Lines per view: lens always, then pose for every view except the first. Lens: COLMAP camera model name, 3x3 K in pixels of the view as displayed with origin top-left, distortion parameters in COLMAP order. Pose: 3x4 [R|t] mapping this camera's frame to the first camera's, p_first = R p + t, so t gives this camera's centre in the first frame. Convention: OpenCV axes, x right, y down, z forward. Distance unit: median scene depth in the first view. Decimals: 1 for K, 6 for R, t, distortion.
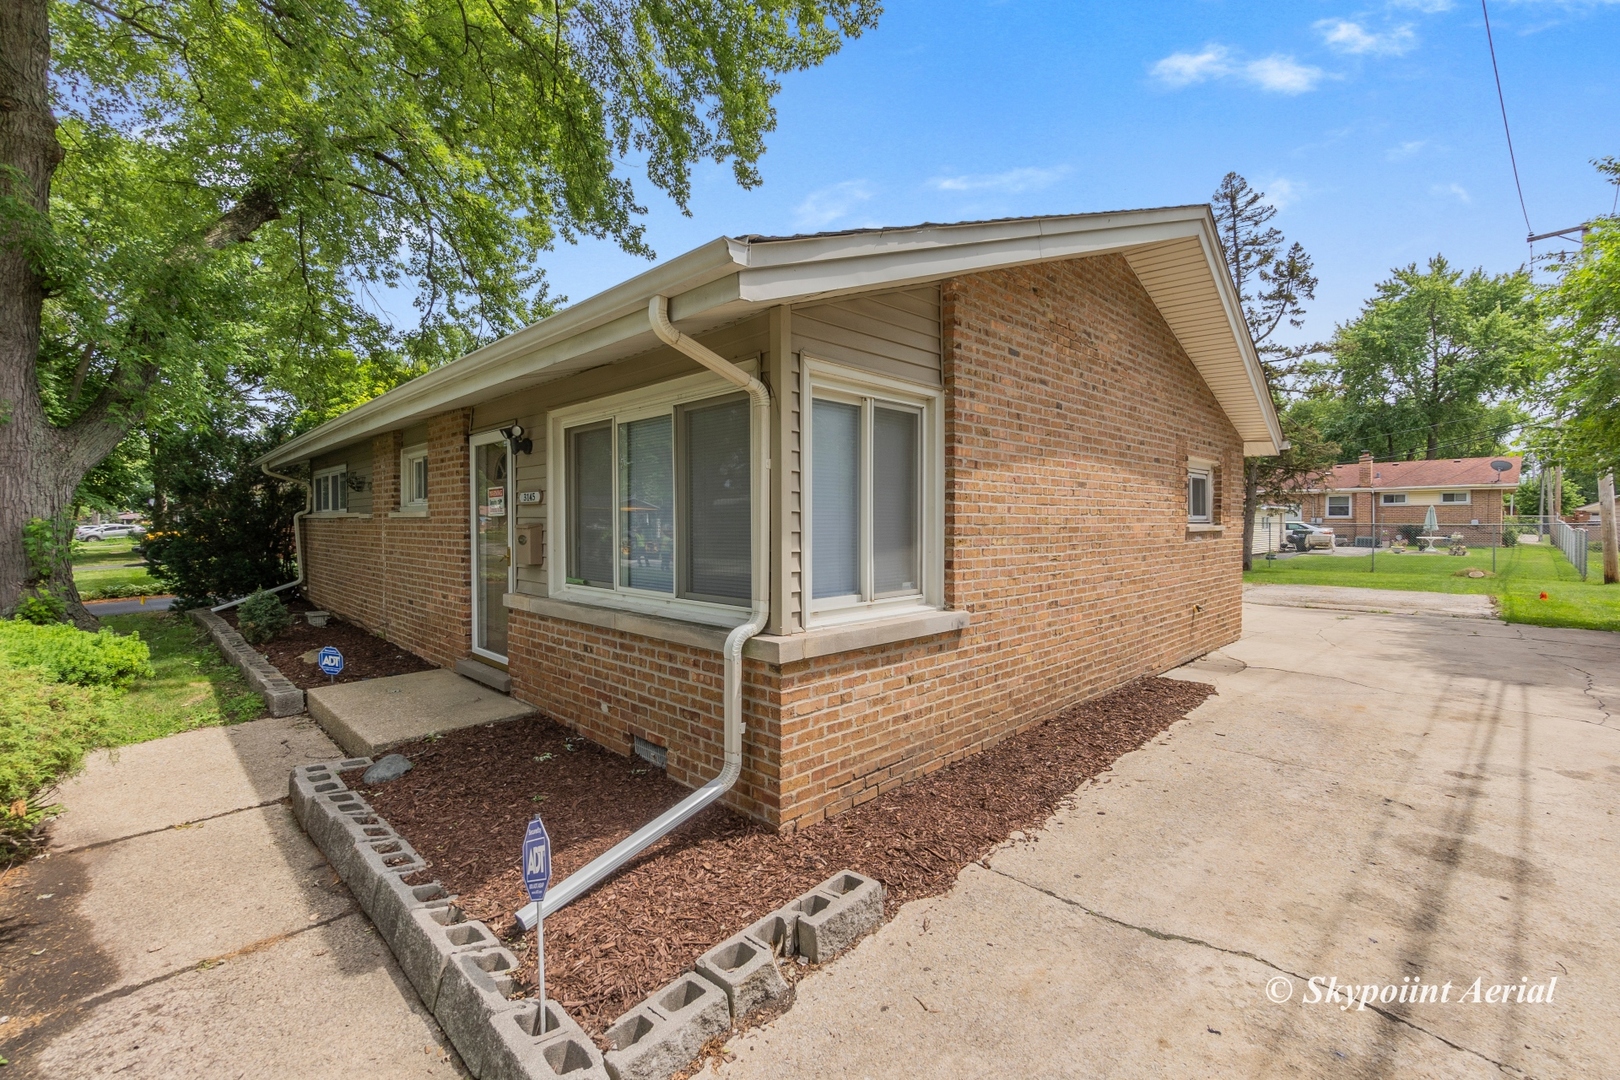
lens RADIAL K [[706.6, 0, 815.9], [0, 706.6, 529.7], [0, 0, 1]] dist [-0.007756, 0.003612]
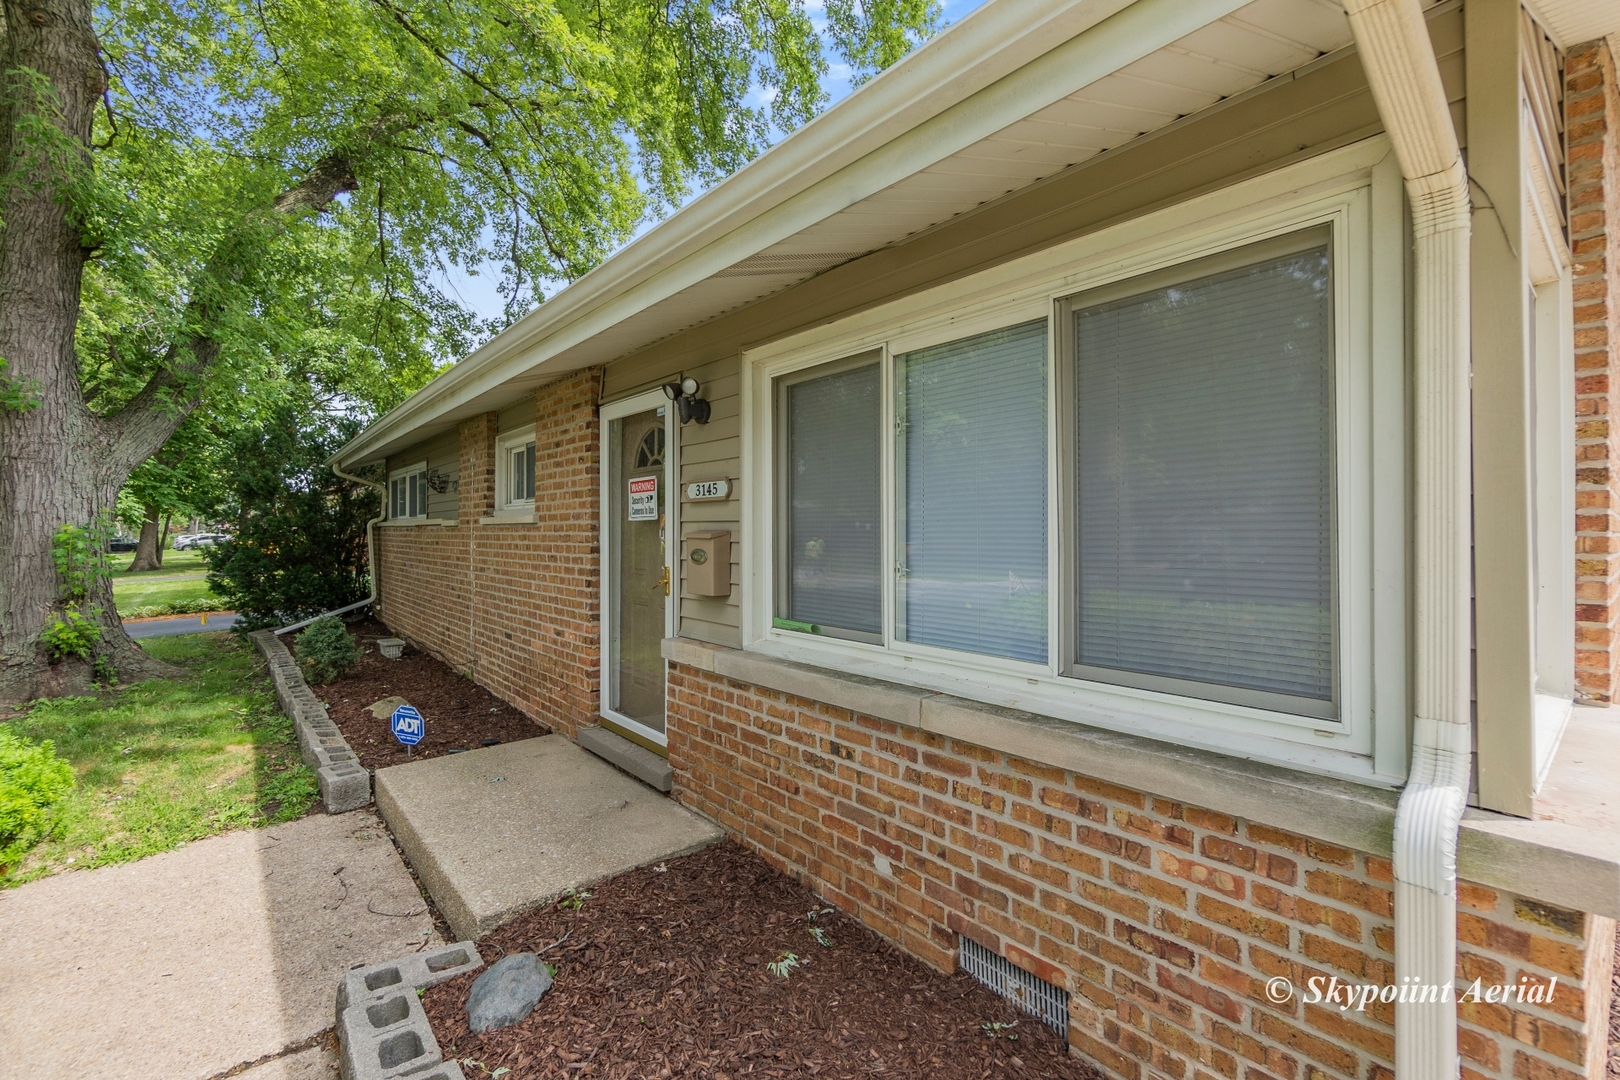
lens RADIAL K [[706.6, 0, 809.8], [0, 706.6, 526.2], [0, 0, 1]] dist [-0.007756, 0.003612]
pose [[0.996602, 0.000131, -0.082367, -0.183165], [-0.001720, 0.999814, -0.019222, -0.000697], [0.082349, 0.019298, 0.996417, 0.260550]]
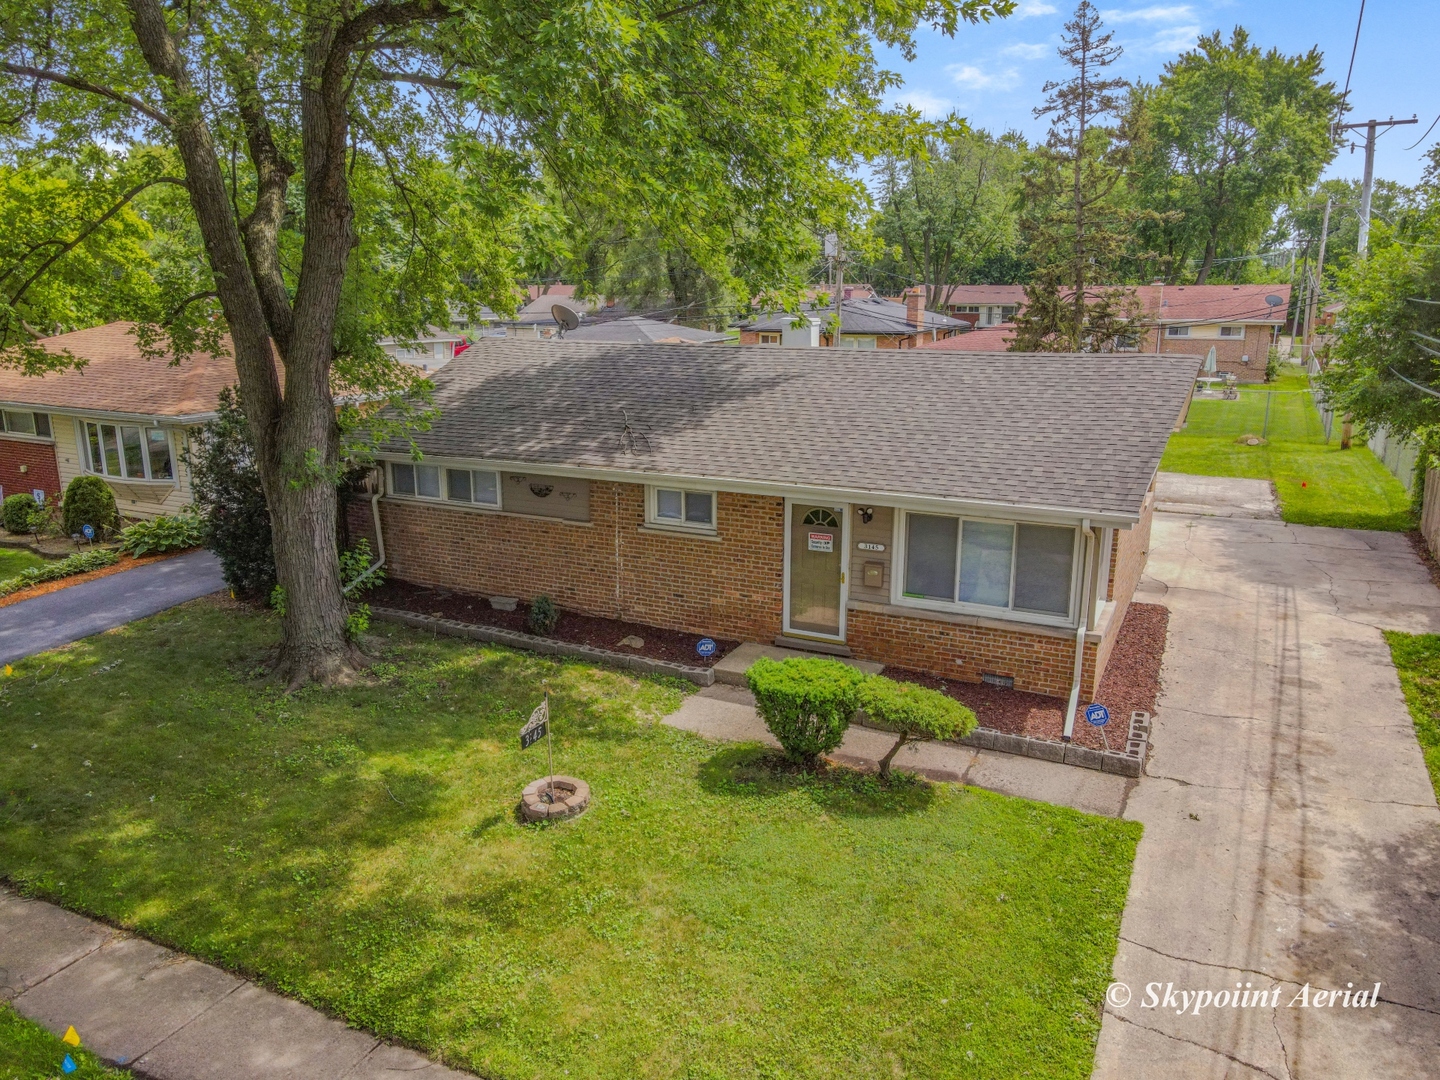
lens RADIAL K [[1055.4, 0, 731.2], [0, 1055.4, 555.5], [0, 0, 1]] dist [0.008666, 0.000560]
pose [[0.945767, -0.078825, 0.315138, -1.089656], [0.001778, 0.971355, 0.237627, -0.450984], [-0.324841, -0.224179, 0.918815, -0.886340]]
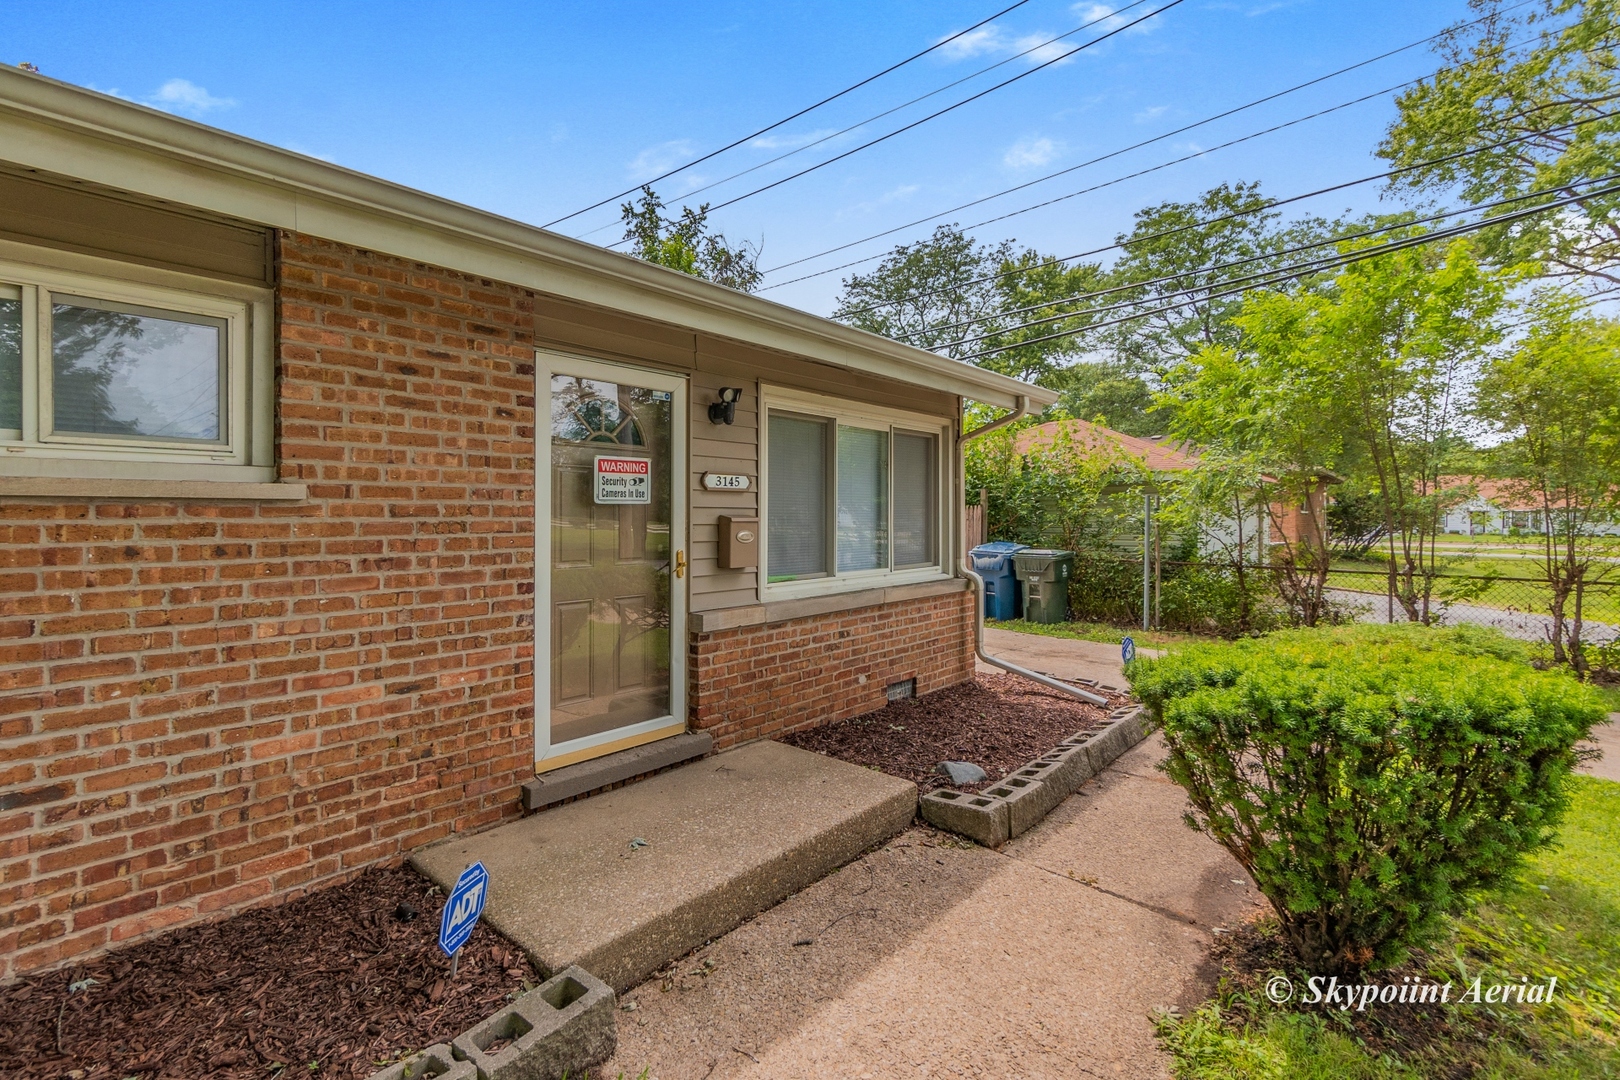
lens RADIAL K [[729.6, 0, 798.7], [0, 729.6, 512.0], [0, 0, 1]] dist [-0.006966, 0.001167]
pose [[-0.060158, 0.003782, 0.998182, -0.857083], [0.010921, 0.999935, -0.003131, -0.006779], [-0.998129, 0.010713, -0.060196, 0.688766]]
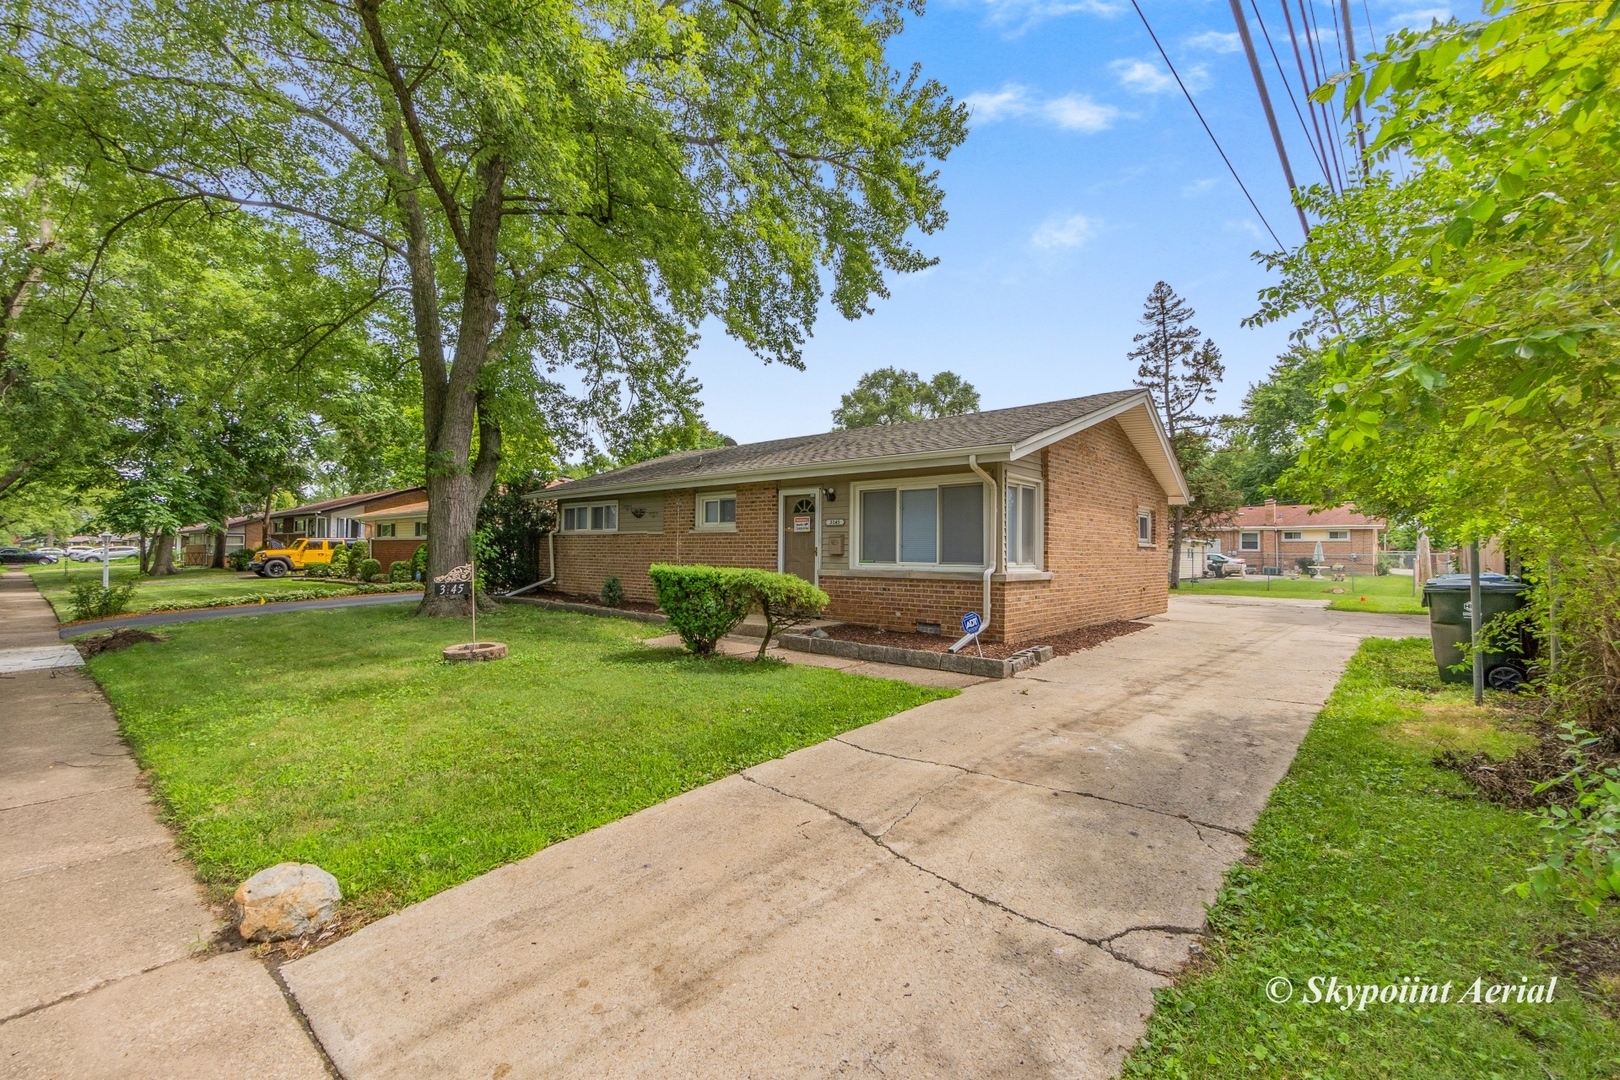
lens RADIAL K [[706.6, 0, 817.4], [0, 706.6, 535.8], [0, 0, 1]] dist [-0.007756, 0.003612]
pose [[0.997117, 0.012592, 0.074828, -0.433631], [-0.009813, 0.999252, -0.037393, 0.051255], [-0.075243, 0.036551, 0.996495, -0.751116]]
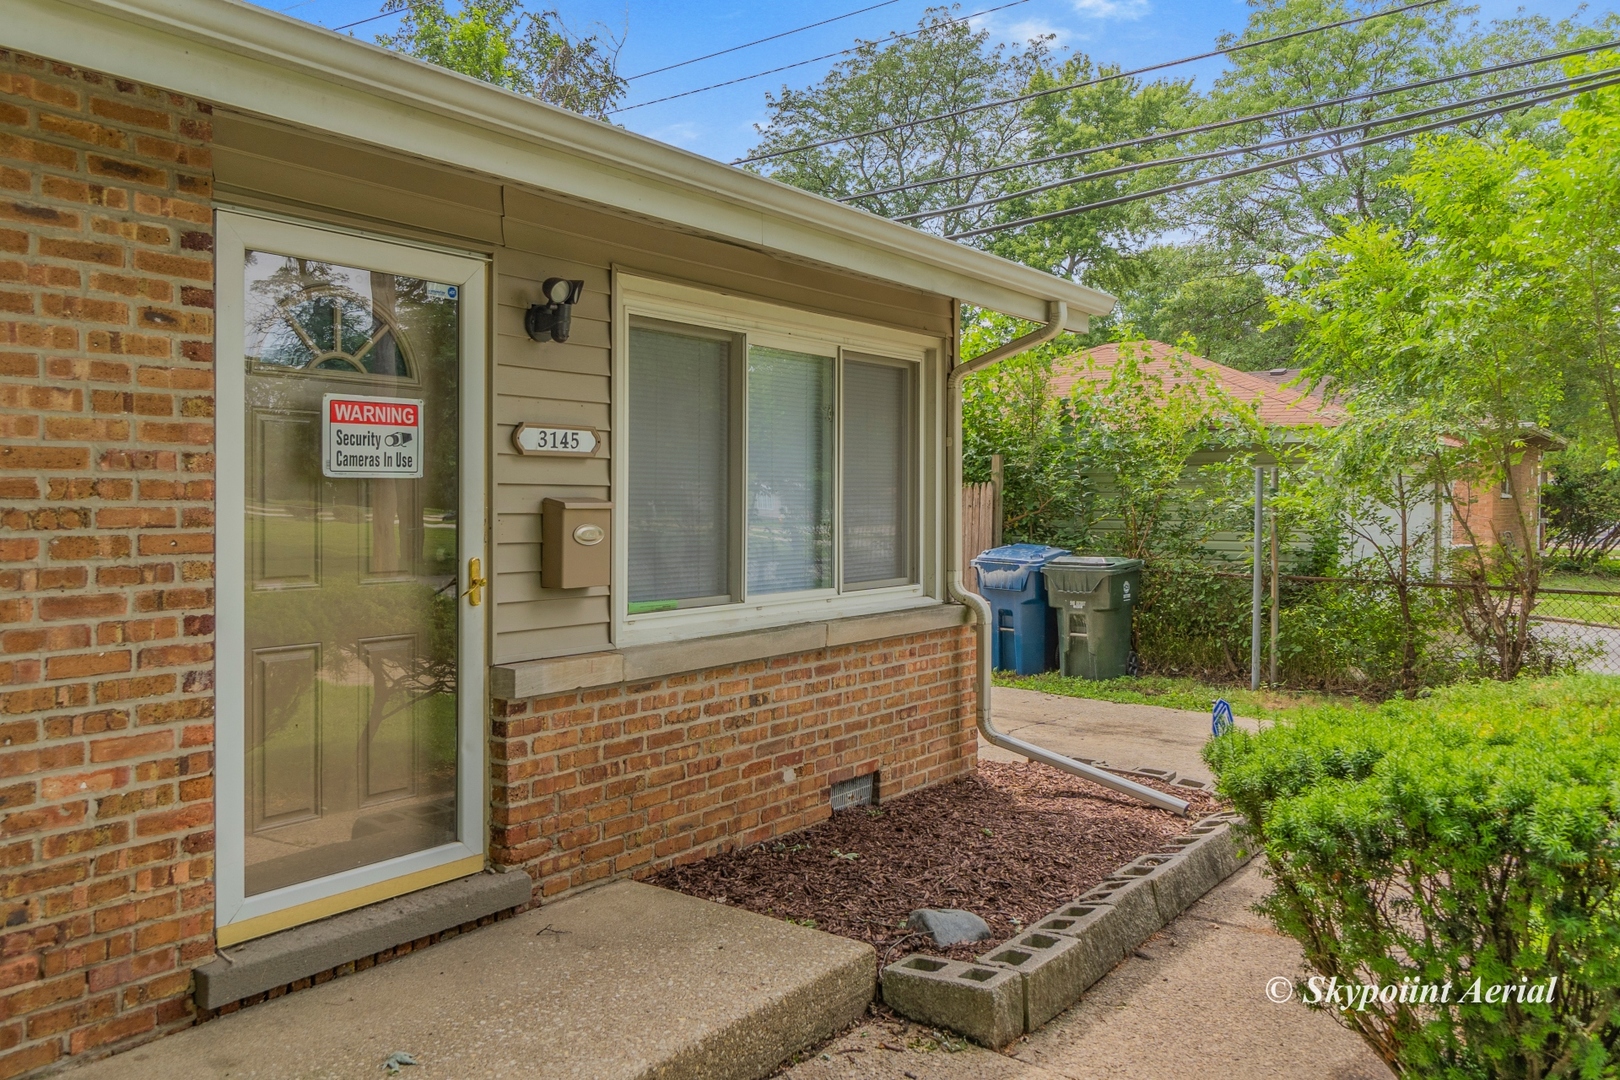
lens RADIAL K [[1245.2, 0, 792.5], [0, 1245.2, 509.5], [0, 0, 1]] dist [-0.009734, 0.015384]
pose [[-0.142798, -0.010153, 0.989700, -0.861444], [0.007660, 0.999906, 0.011363, -0.007098], [-0.989722, 0.009203, -0.142707, 0.685358]]
